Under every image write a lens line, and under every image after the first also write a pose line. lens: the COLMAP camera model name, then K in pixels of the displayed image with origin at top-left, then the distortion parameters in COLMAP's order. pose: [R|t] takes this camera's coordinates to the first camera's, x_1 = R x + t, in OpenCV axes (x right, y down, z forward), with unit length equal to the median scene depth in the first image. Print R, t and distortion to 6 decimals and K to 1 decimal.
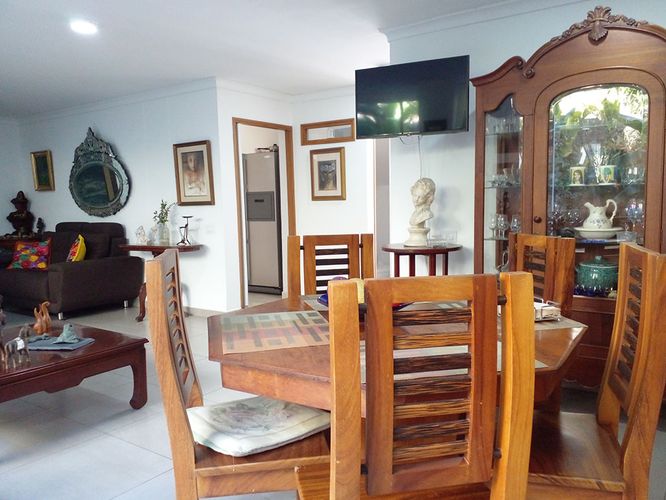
lens RADIAL K [[544.9, 0, 334.8], [0, 544.9, 252.6], [0, 0, 1]] dist [0.051348, -0.081307]
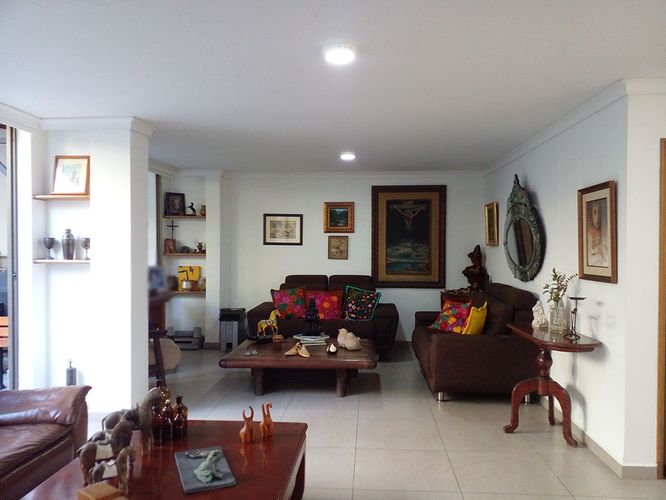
lens RADIAL K [[544.9, 0, 332.5], [0, 544.9, 248.8], [0, 0, 1]] dist [0.051348, -0.081307]
pose [[0.537276, 0.037468, -0.842574, 0.122345], [-0.108320, 0.993805, -0.024879, -0.072714], [0.836422, 0.104635, 0.538006, 0.375133]]
